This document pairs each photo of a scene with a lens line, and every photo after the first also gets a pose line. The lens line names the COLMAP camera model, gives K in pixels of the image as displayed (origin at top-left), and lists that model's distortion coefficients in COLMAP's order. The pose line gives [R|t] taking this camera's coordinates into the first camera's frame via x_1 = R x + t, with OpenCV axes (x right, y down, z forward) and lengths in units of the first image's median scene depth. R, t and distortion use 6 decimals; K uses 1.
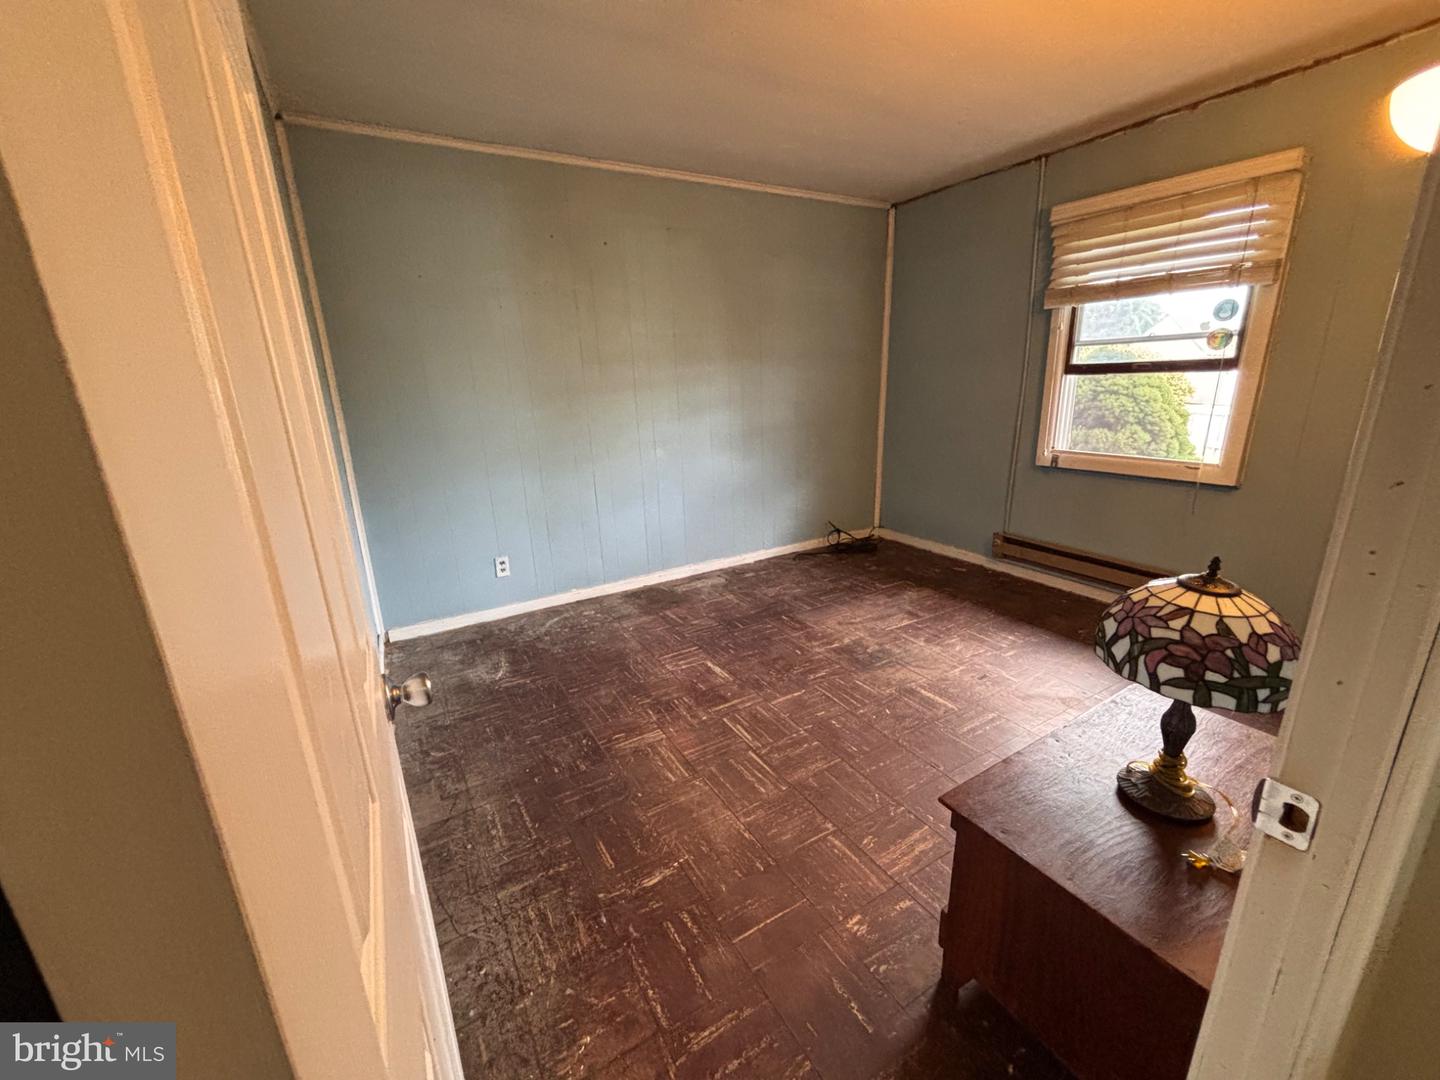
lens RADIAL K [[578.7, 0, 705.3], [0, 578.7, 538.5], [0, 0, 1]] dist [0.002185, -0.000194]
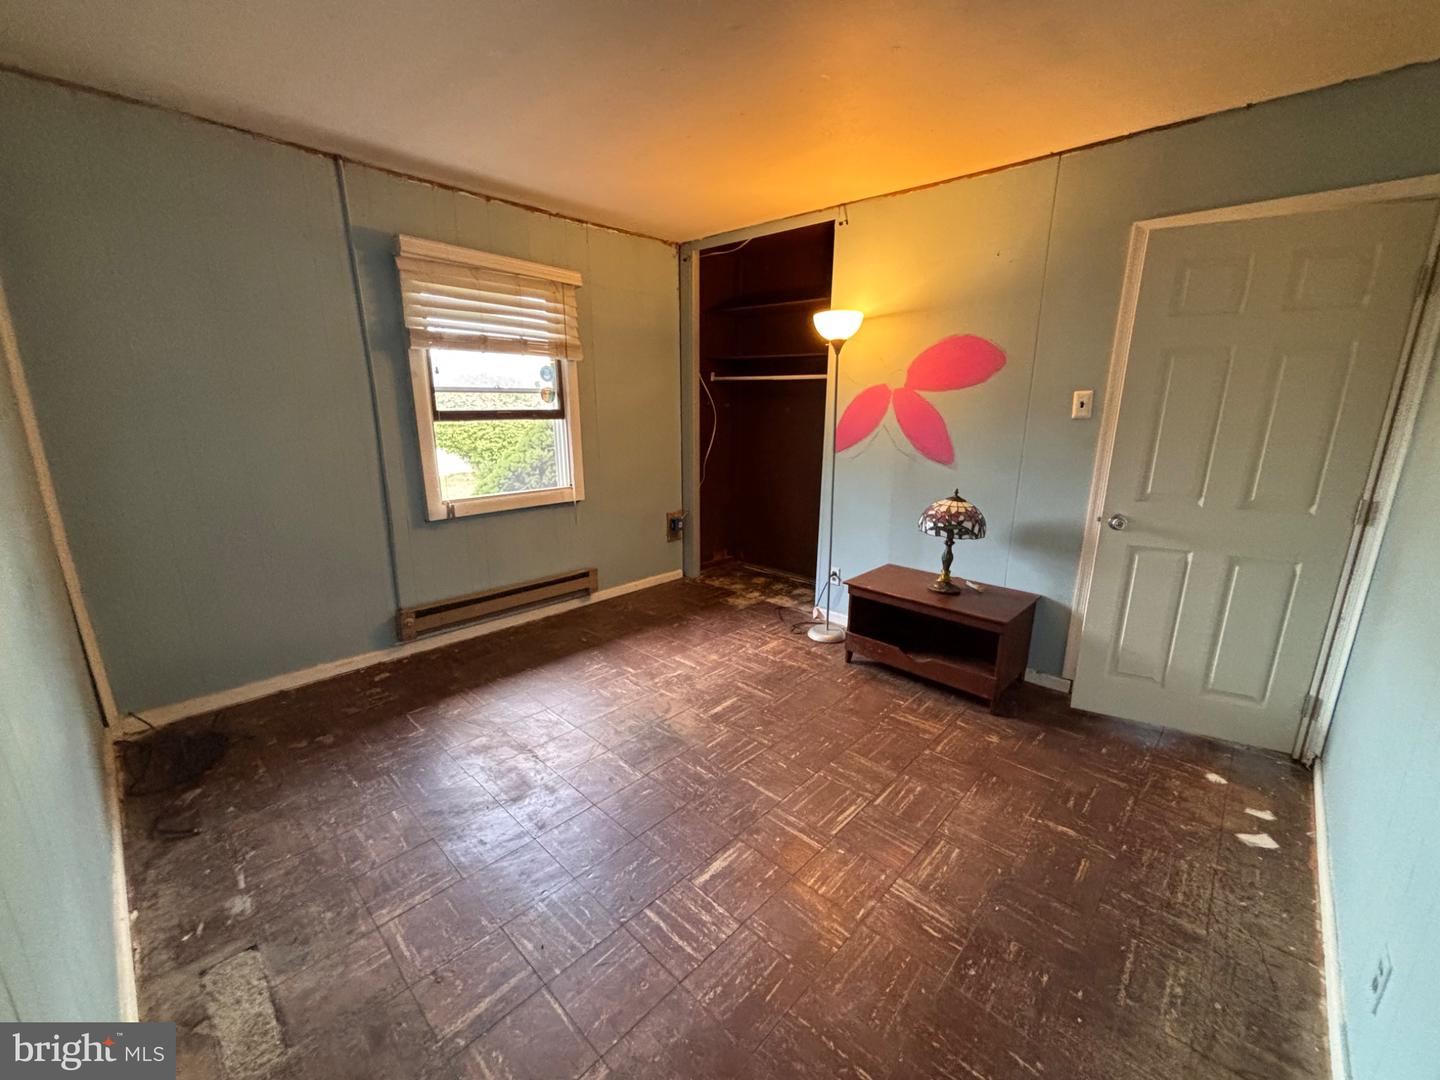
lens RADIAL K [[582.0, 0, 728.7], [0, 582.0, 541.4], [0, 0, 1]] dist [-0.008375, 0.005877]
pose [[-0.297498, -0.198707, 0.933815, -0.531793], [0.259065, 0.924601, 0.279281, -0.297421], [-0.918902, 0.325004, -0.223589, 1.021242]]
